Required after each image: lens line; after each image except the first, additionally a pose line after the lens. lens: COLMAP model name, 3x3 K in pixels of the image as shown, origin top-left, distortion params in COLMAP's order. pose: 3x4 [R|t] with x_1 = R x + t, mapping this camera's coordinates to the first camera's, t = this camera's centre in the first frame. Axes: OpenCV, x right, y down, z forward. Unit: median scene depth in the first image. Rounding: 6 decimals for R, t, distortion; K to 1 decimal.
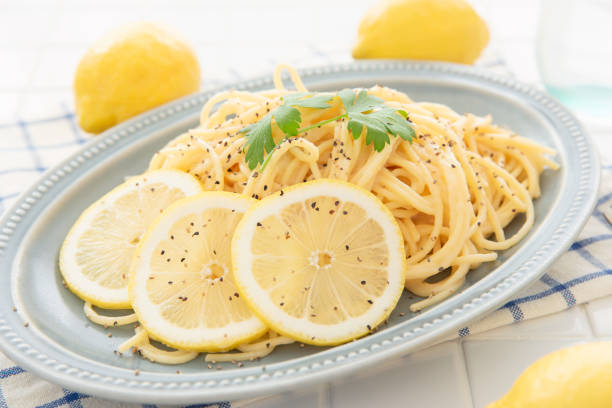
lens RADIAL K [[1203.3, 0, 306.0], [0, 1203.3, 204.0], [0, 0, 1]] dist [-0.009507, 0.013111]
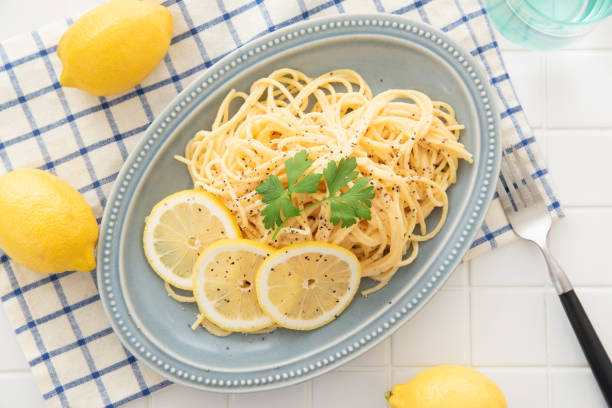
lens RADIAL K [[1226.8, 0, 306.0], [0, 1226.8, 204.0], [0, 0, 1]] dist [0.025348, 0.073223]
pose [[0.999033, 0.001082, 0.043944, -0.064848], [-0.036148, 0.589043, 0.807293, -1.343183], [-0.025011, -0.808101, 0.588513, 0.091266]]
